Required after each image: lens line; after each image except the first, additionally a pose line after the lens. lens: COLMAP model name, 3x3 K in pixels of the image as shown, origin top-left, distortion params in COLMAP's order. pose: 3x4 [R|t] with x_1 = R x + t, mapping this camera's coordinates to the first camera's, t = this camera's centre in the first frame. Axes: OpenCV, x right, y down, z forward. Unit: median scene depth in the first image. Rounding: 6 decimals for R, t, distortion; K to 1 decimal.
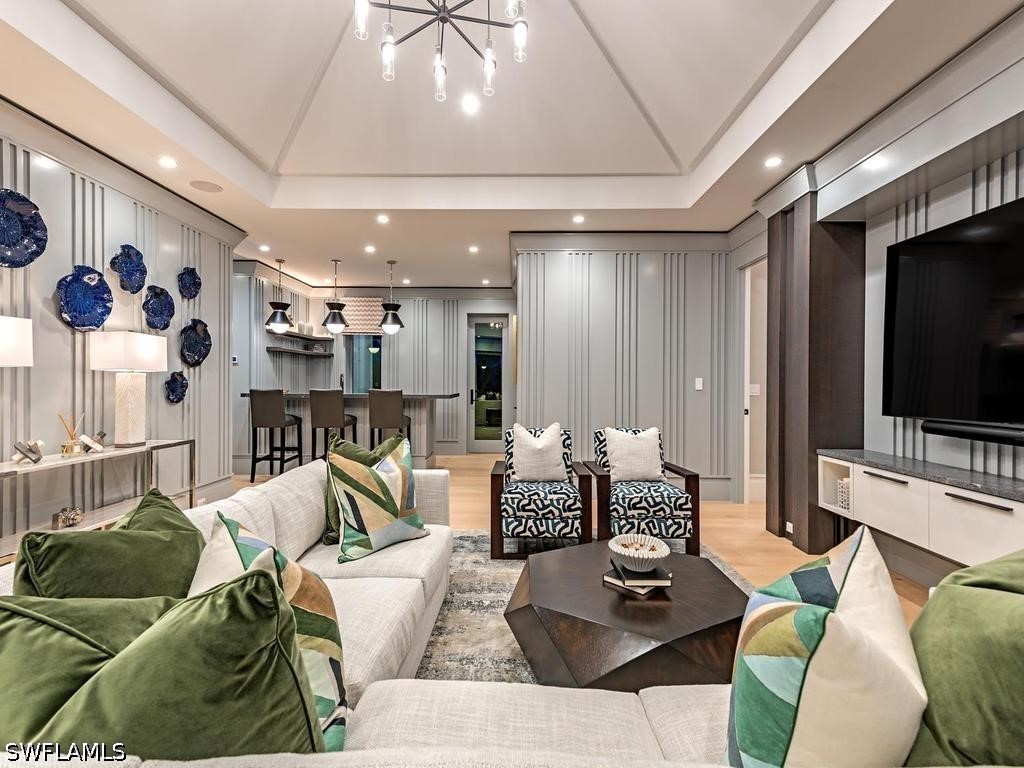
lens RADIAL K [[457.1, 0, 508.2], [0, 457.1, 384.3], [0, 0, 1]] dist [0.002098, 0.000389]
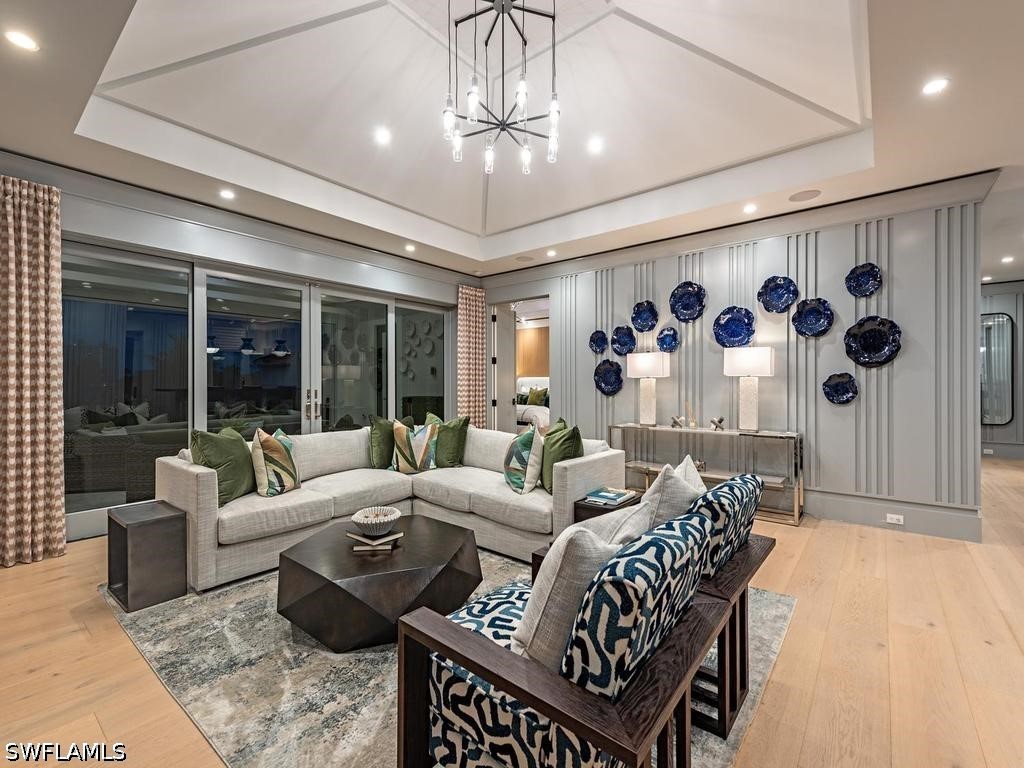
lens RADIAL K [[457.1, 0, 508.2], [0, 457.1, 384.3], [0, 0, 1]] dist [0.002098, 0.000389]
pose [[-0.616516, -0.006320, -0.787317, 0.598570], [-0.005669, 0.999977, -0.003588, 0.005648], [0.787322, 0.002251, -0.616538, 1.150422]]
